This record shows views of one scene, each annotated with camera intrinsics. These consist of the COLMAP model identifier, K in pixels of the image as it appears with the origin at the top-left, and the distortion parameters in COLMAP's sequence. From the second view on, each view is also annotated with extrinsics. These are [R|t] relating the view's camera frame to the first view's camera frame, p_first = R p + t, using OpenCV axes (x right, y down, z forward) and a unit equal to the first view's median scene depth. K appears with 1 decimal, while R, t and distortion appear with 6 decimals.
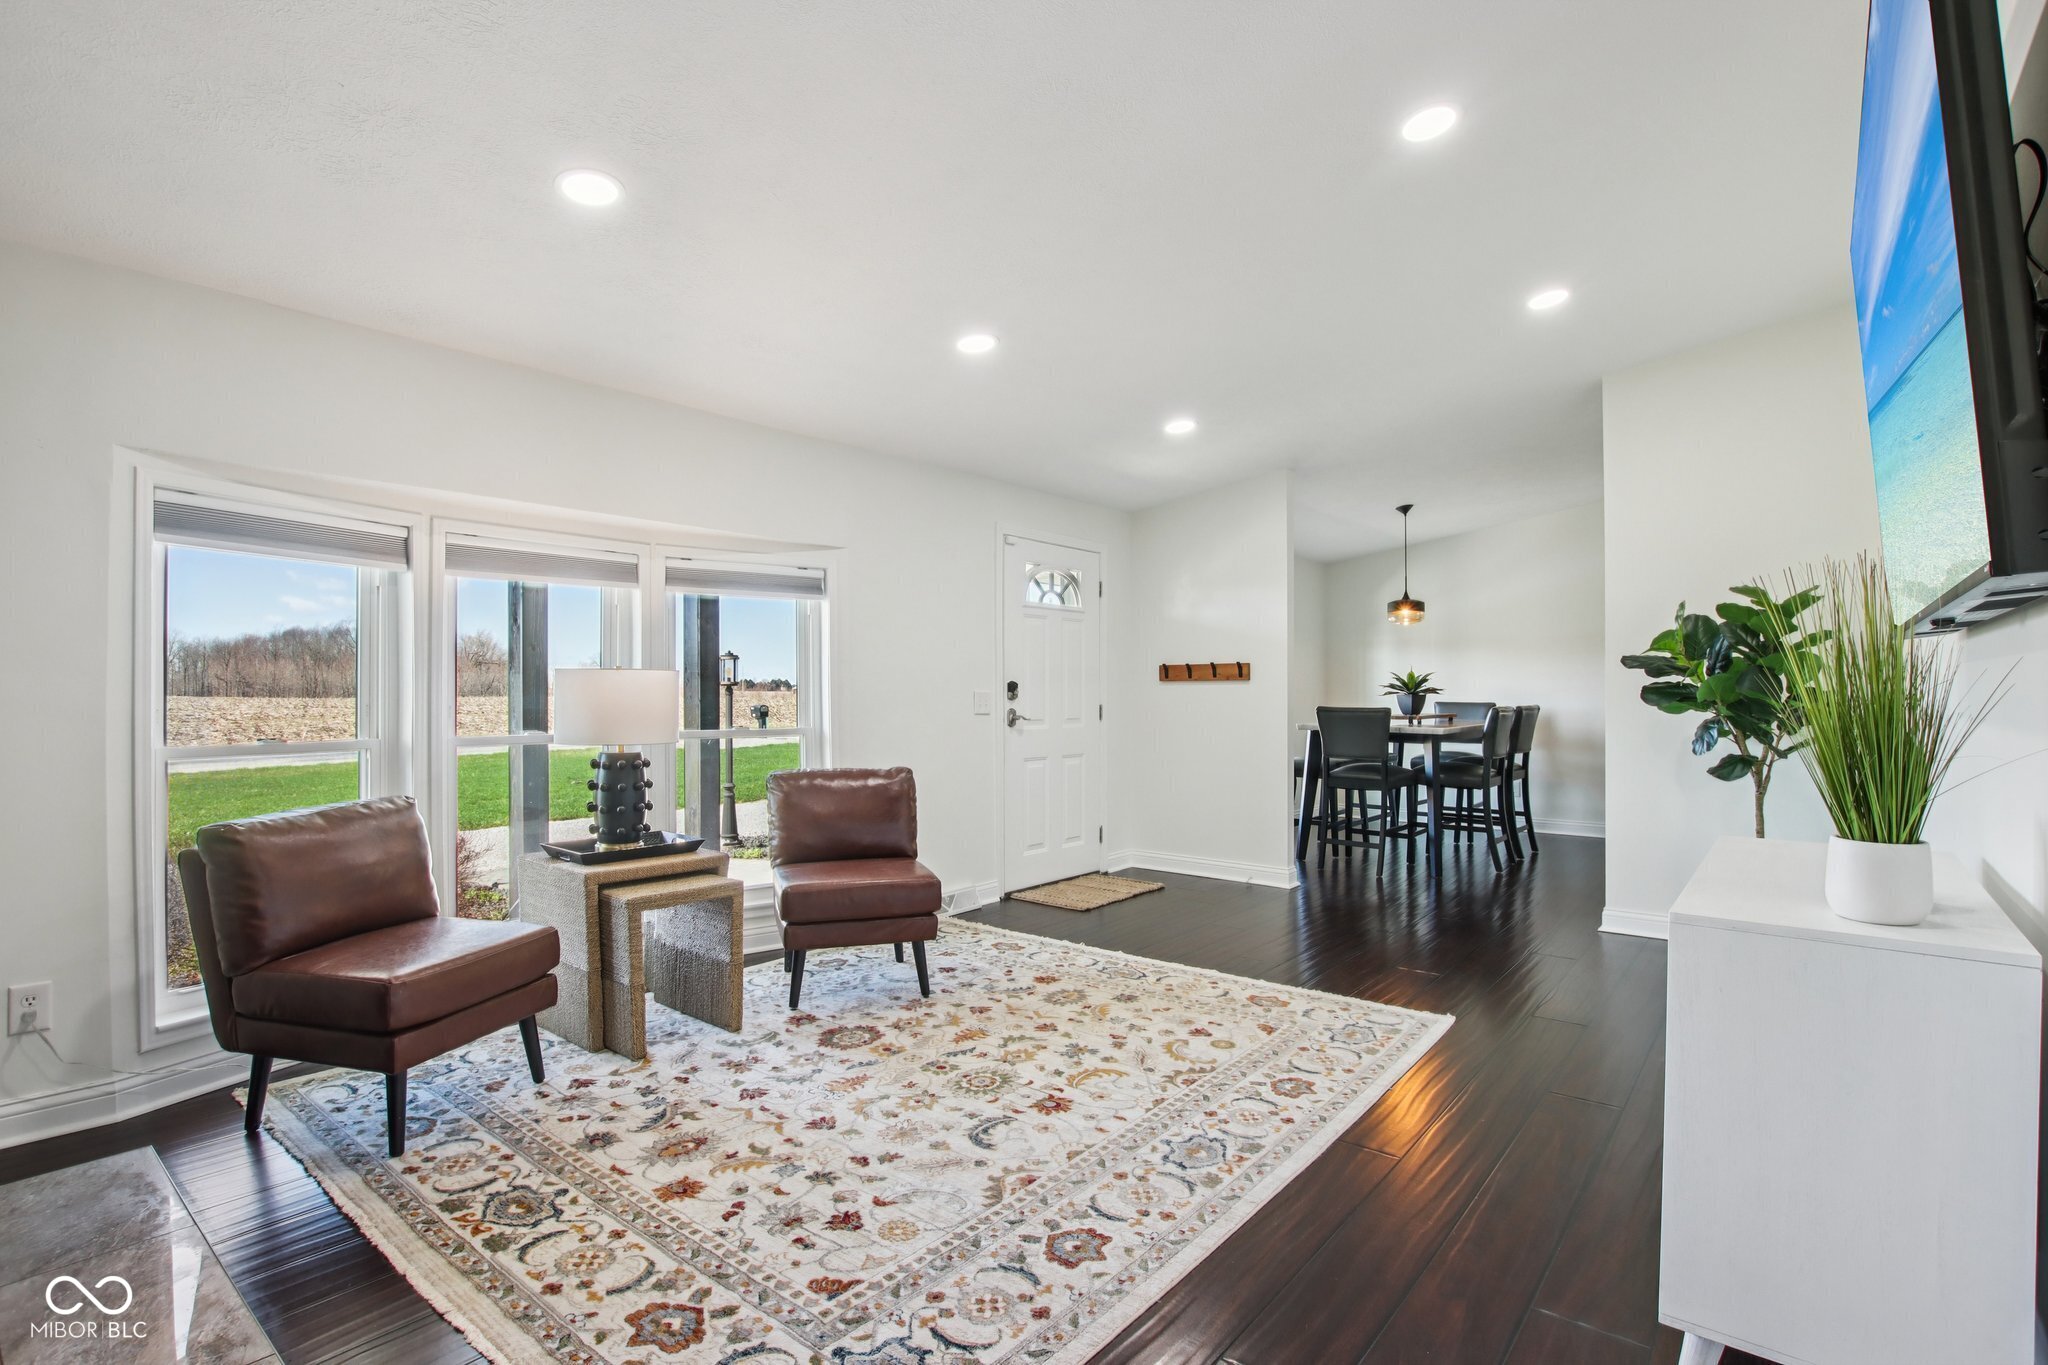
lens RADIAL K [[975.5, 0, 1023.9], [0, 975.5, 687.5], [0, 0, 1]] dist [-0.024257, 0.000498]
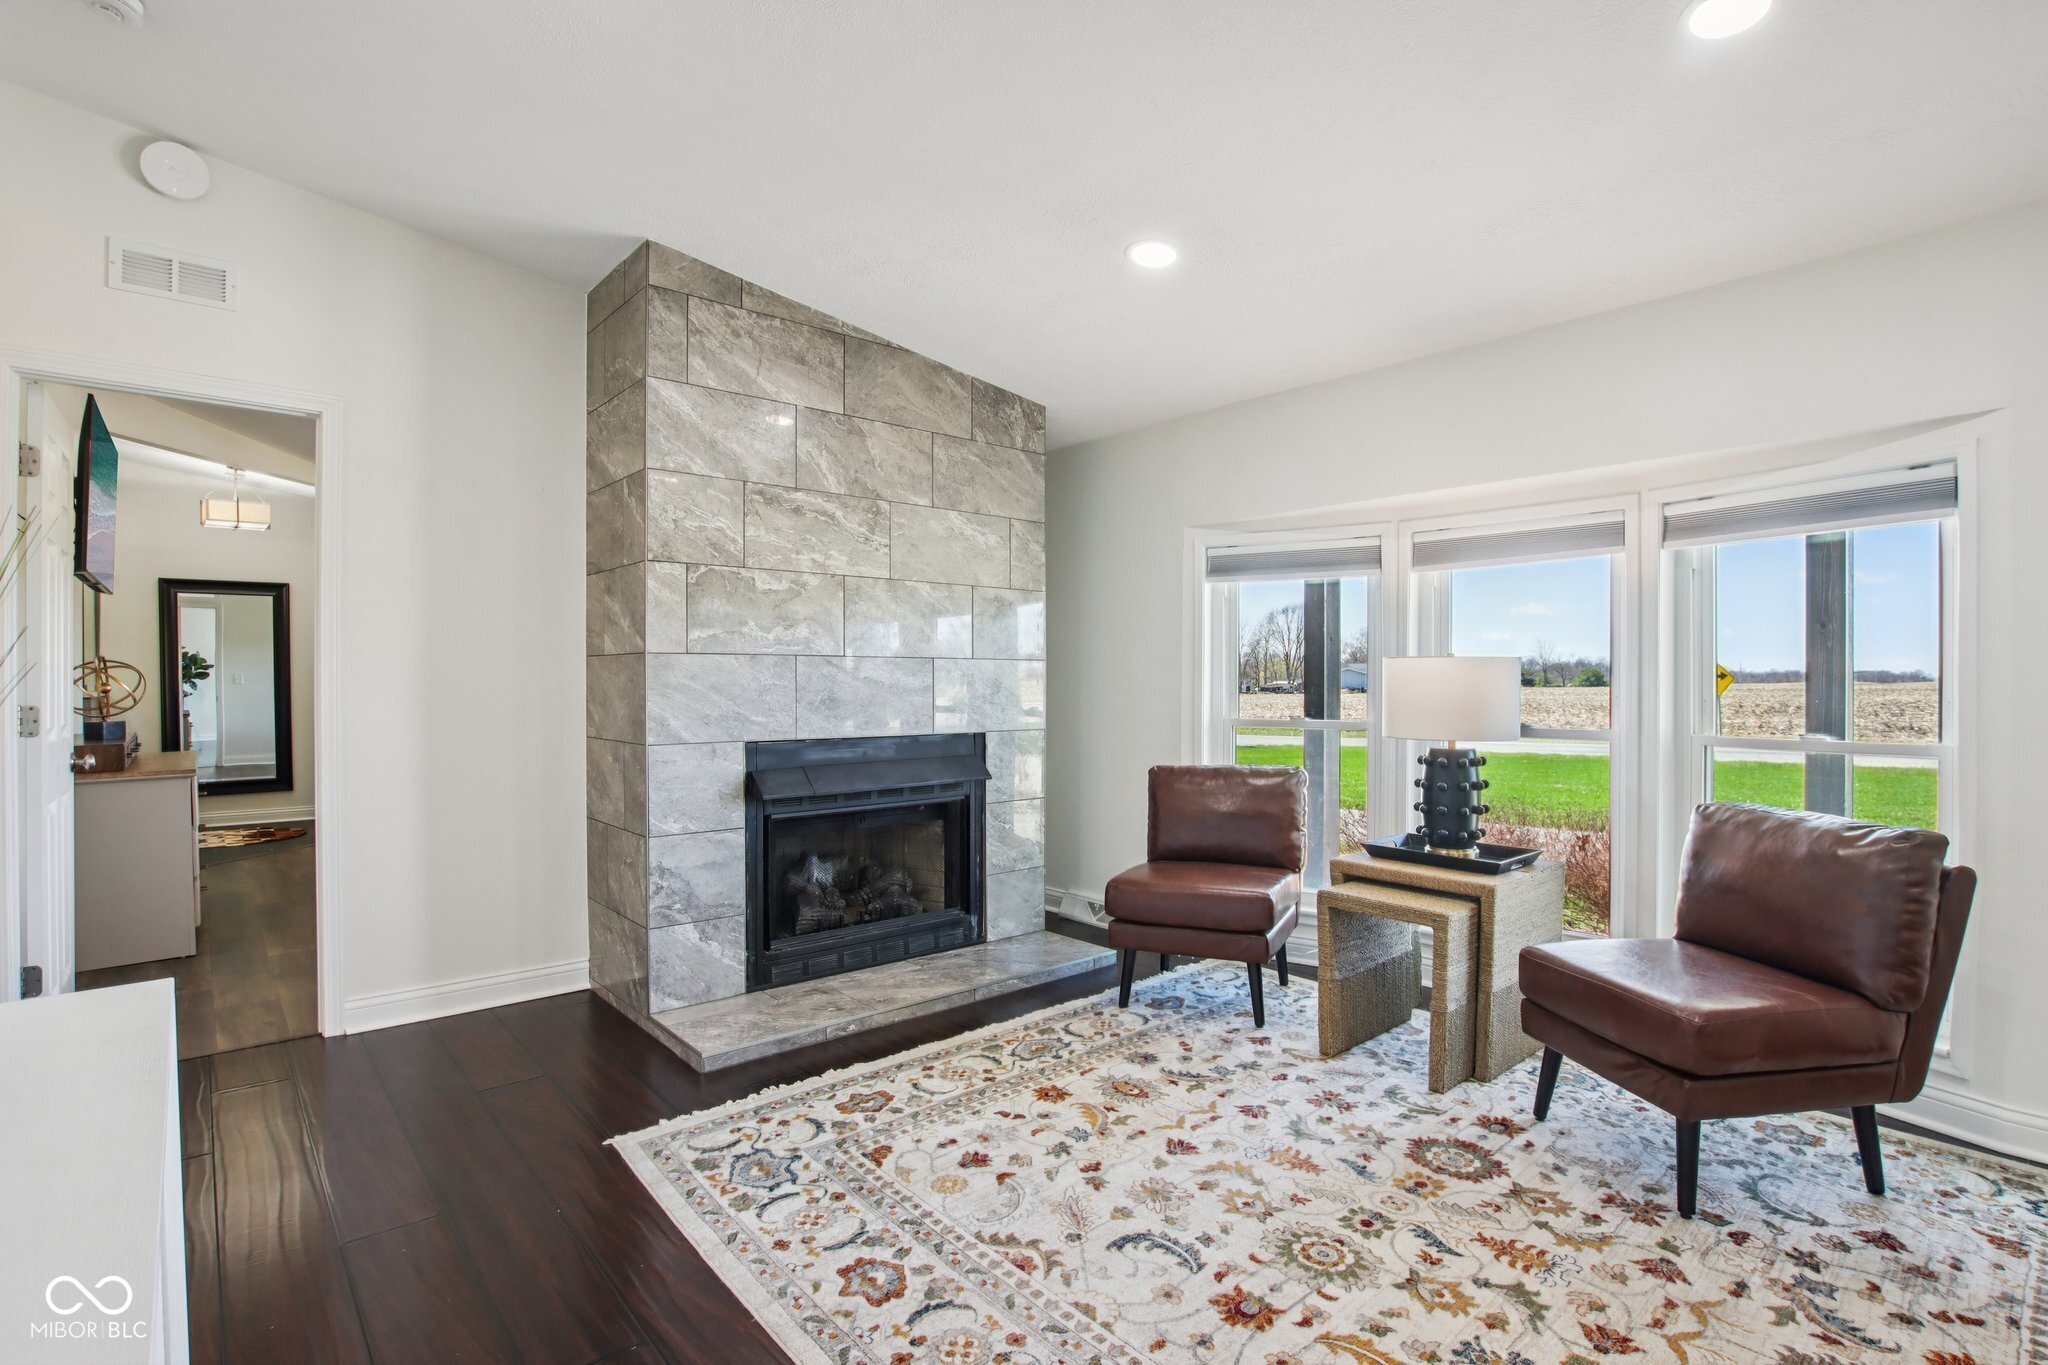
lens RADIAL K [[975.5, 0, 1016.8], [0, 975.5, 685.9], [0, 0, 1]] dist [-0.024257, 0.000498]
pose [[-0.168336, 0.006637, -0.985707, 0.676786], [0.007849, 0.999955, 0.005393, 0.000297], [0.985698, -0.006829, -0.168381, 0.927813]]
